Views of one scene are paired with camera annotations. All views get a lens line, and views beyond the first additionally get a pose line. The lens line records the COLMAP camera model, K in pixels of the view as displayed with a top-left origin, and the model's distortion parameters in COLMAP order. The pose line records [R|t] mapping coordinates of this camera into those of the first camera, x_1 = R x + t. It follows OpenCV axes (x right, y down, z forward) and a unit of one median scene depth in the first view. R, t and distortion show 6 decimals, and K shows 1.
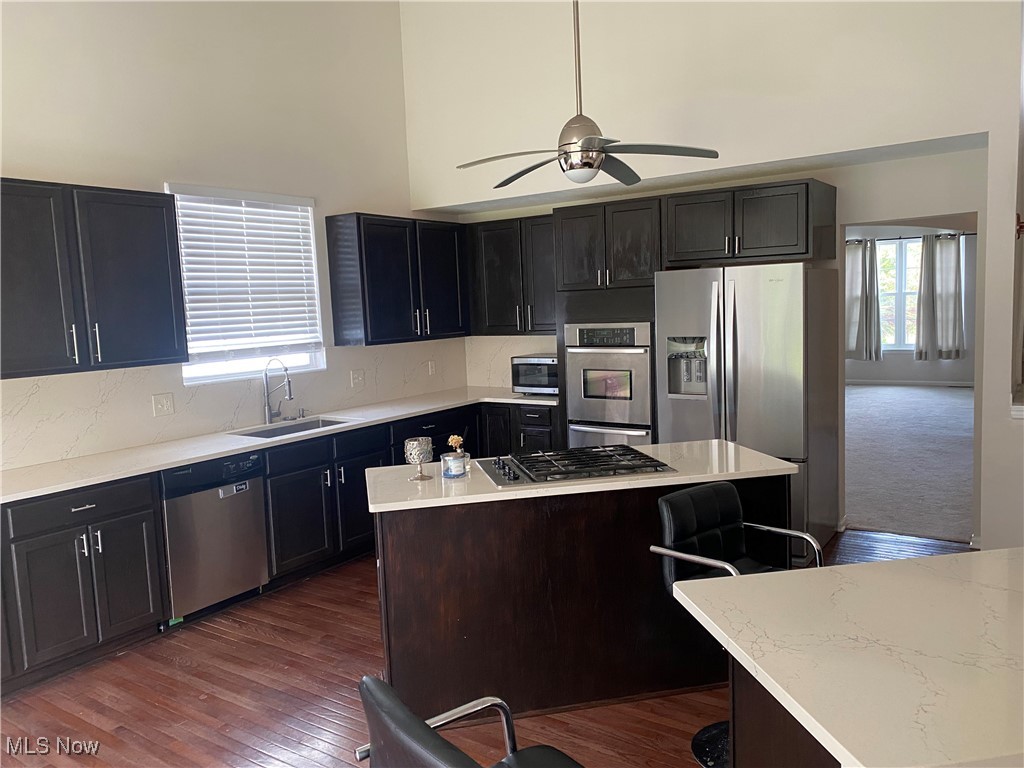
lens RADIAL K [[780.5, 0, 512.8], [0, 780.5, 389.0], [0, 0, 1]] dist [0.106642, -0.156171]
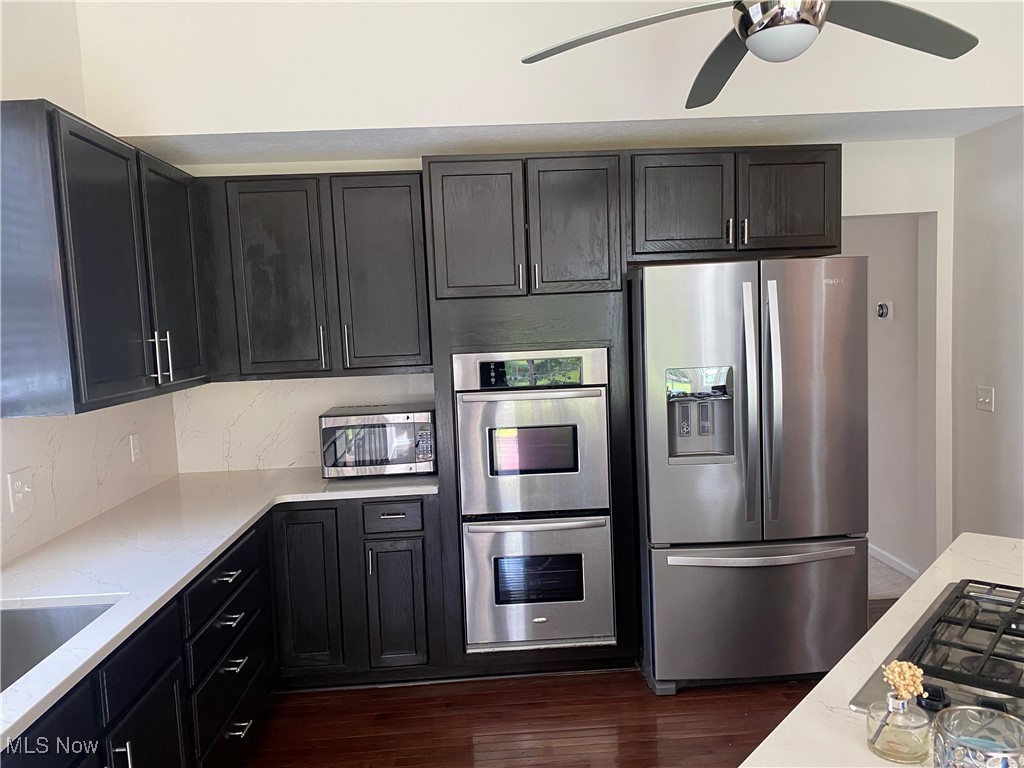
lens RADIAL K [[780.5, 0, 512.8], [0, 780.5, 389.0], [0, 0, 1]] dist [0.106642, -0.156171]
pose [[0.794918, -0.044072, 0.605114, -0.269530], [0.077035, 0.996618, -0.028611, -0.038525], [-0.601806, 0.069359, 0.795624, 0.530511]]
